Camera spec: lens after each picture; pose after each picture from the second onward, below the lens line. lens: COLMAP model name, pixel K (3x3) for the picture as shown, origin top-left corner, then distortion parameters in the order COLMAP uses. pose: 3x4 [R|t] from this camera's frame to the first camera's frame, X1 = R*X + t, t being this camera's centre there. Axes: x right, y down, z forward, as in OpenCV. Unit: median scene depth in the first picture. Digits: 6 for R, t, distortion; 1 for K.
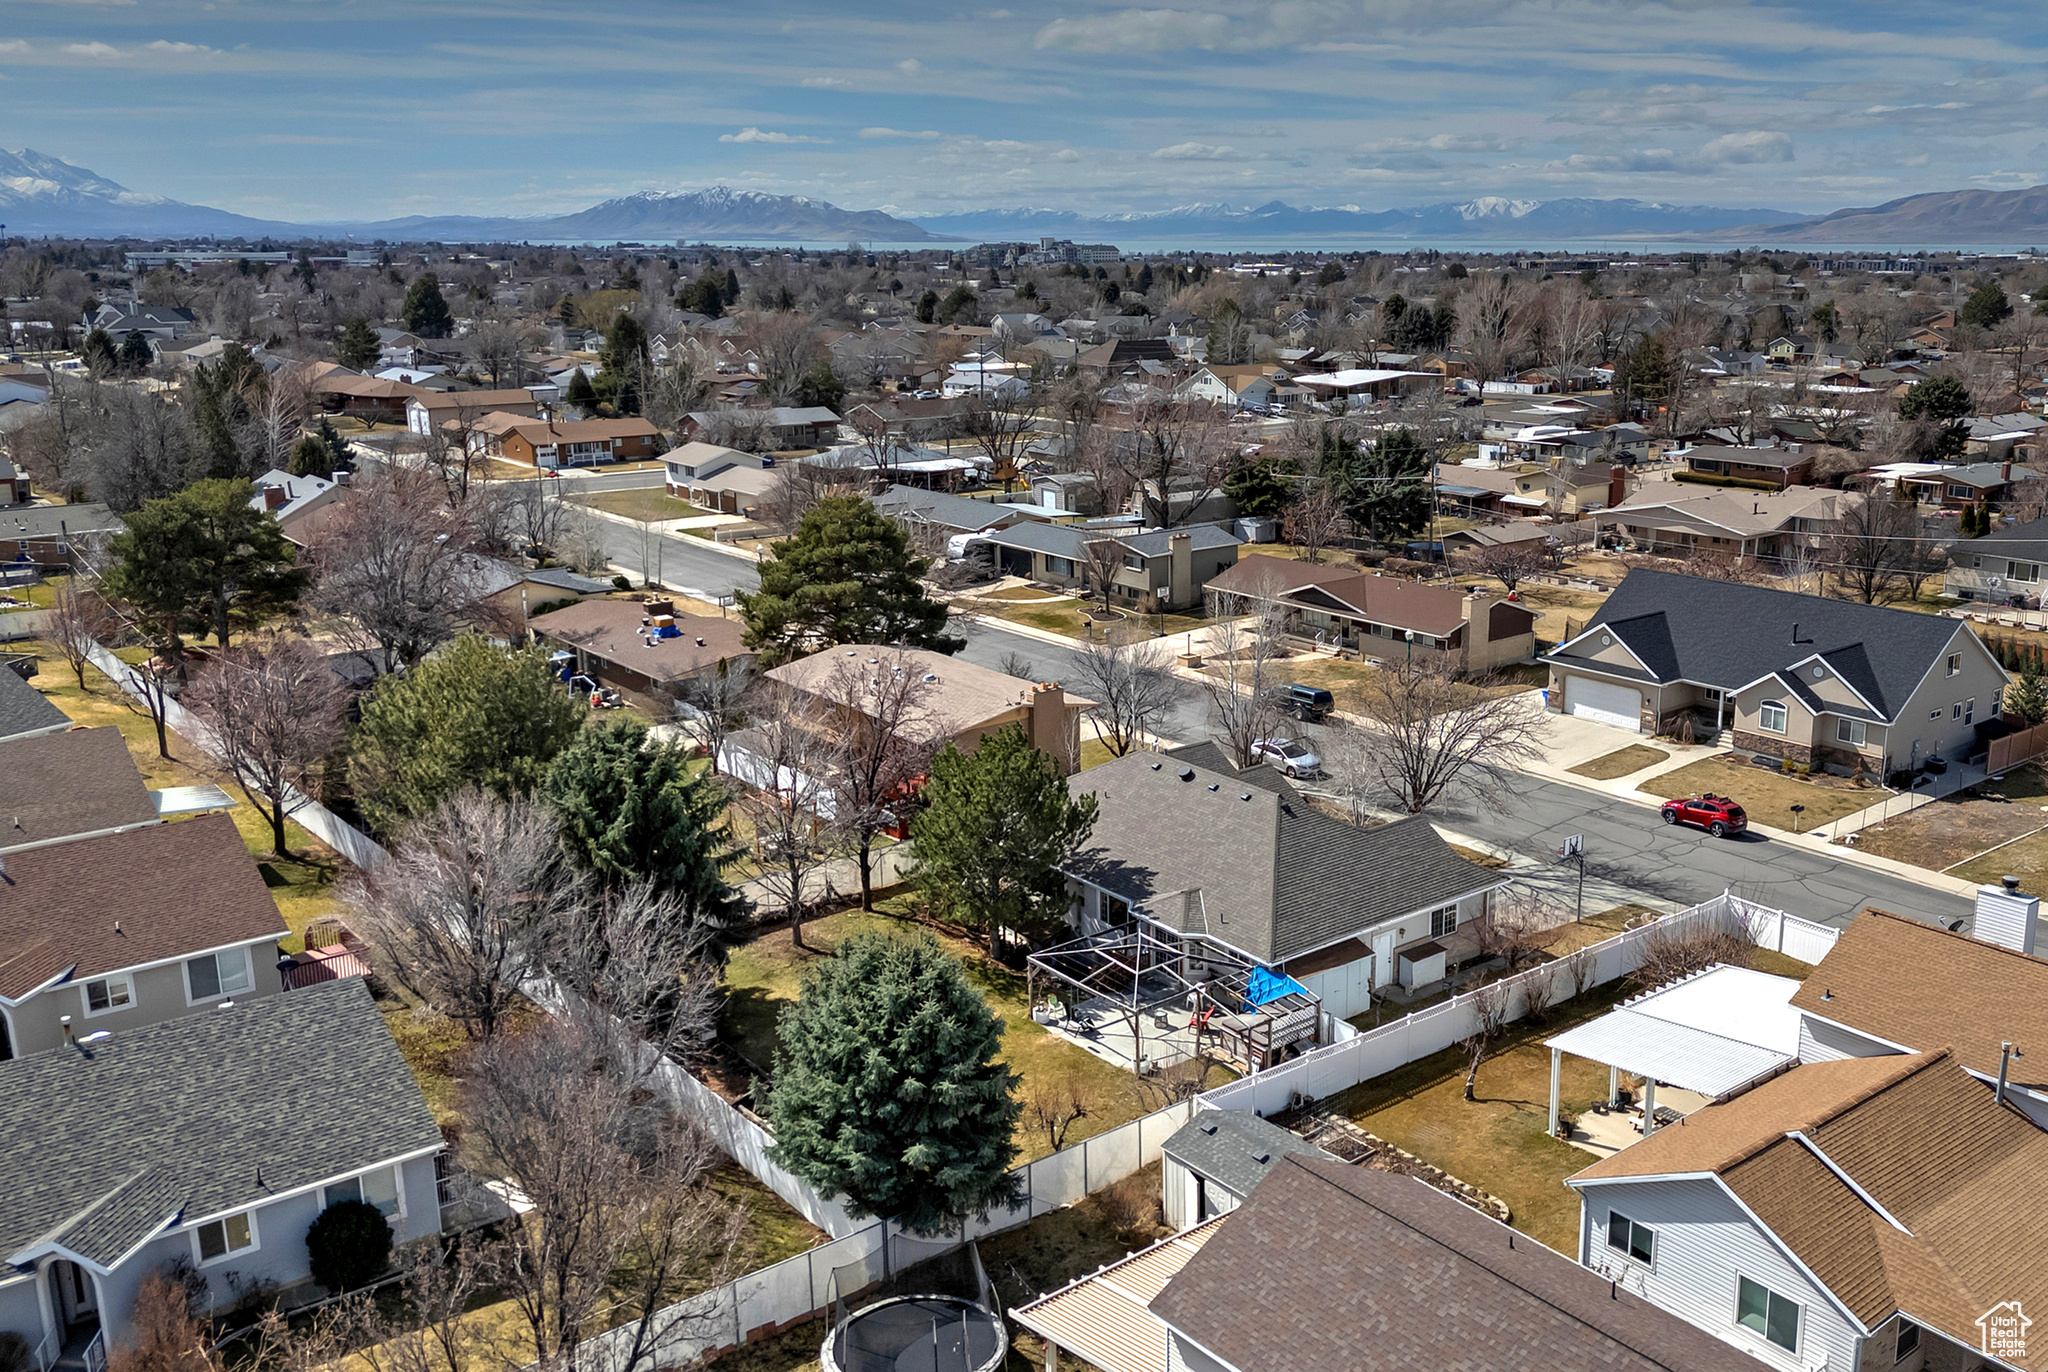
lens RADIAL K [[1844.9, 0, 1028.4], [0, 1844.9, 837.5], [0, 0, 1]] dist [0.038187, -0.056212]
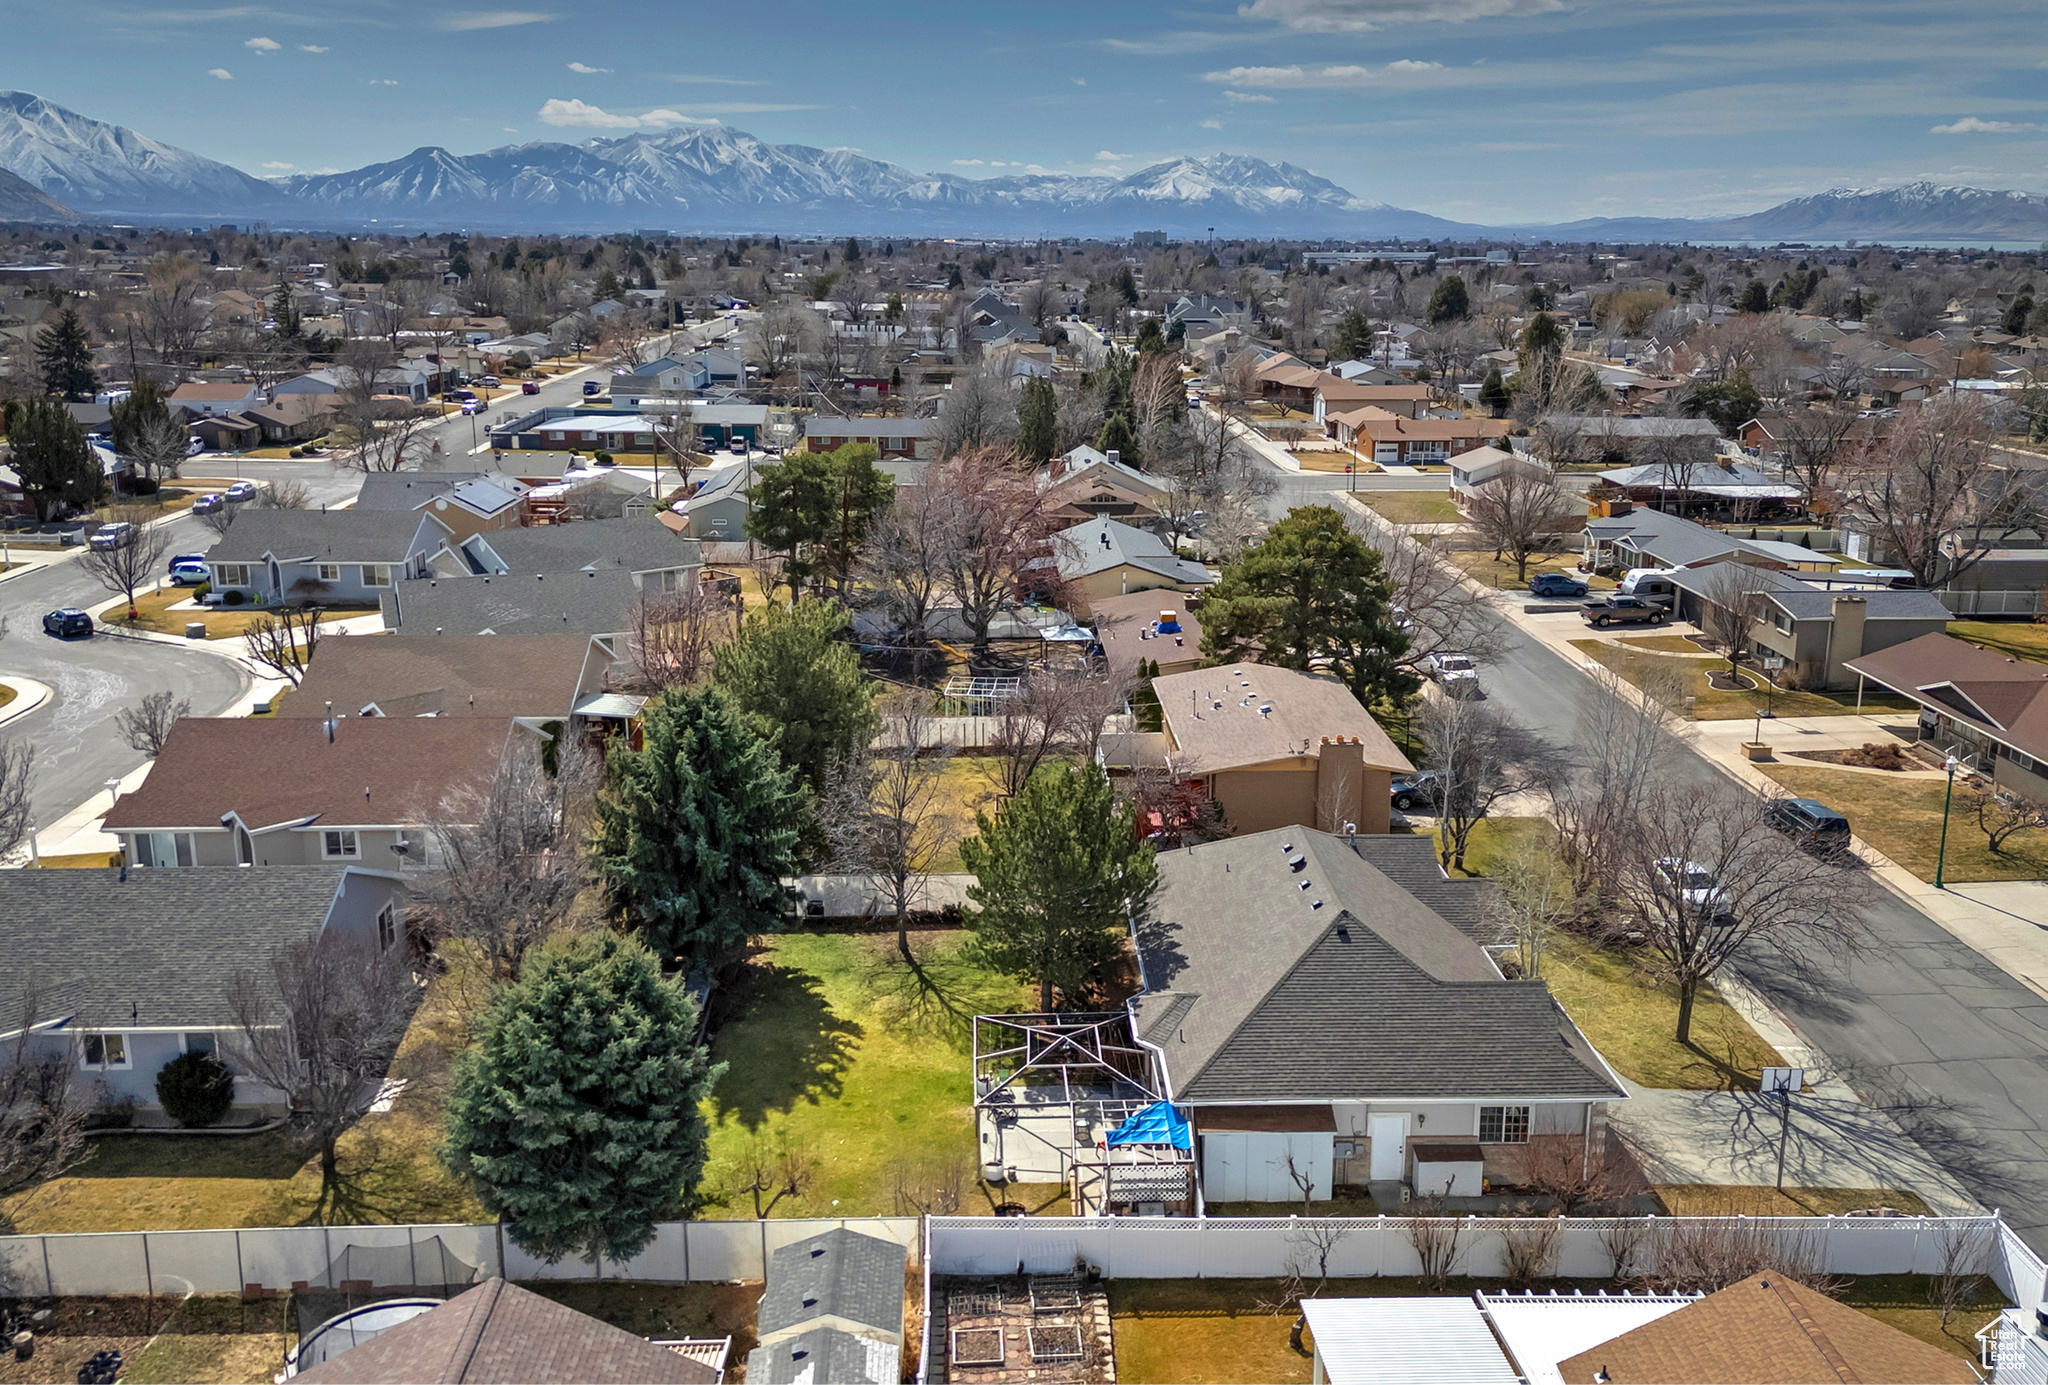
lens RADIAL K [[1787.2, 0, 978.3], [0, 1787.2, 777.8], [0, 0, 1]] dist [0.068152, -0.068681]
pose [[0.781399, 0.183776, -0.596357, 0.166782], [-0.198208, 0.979257, 0.042063, -0.028676], [0.591717, 0.085335, 0.801616, 0.099237]]
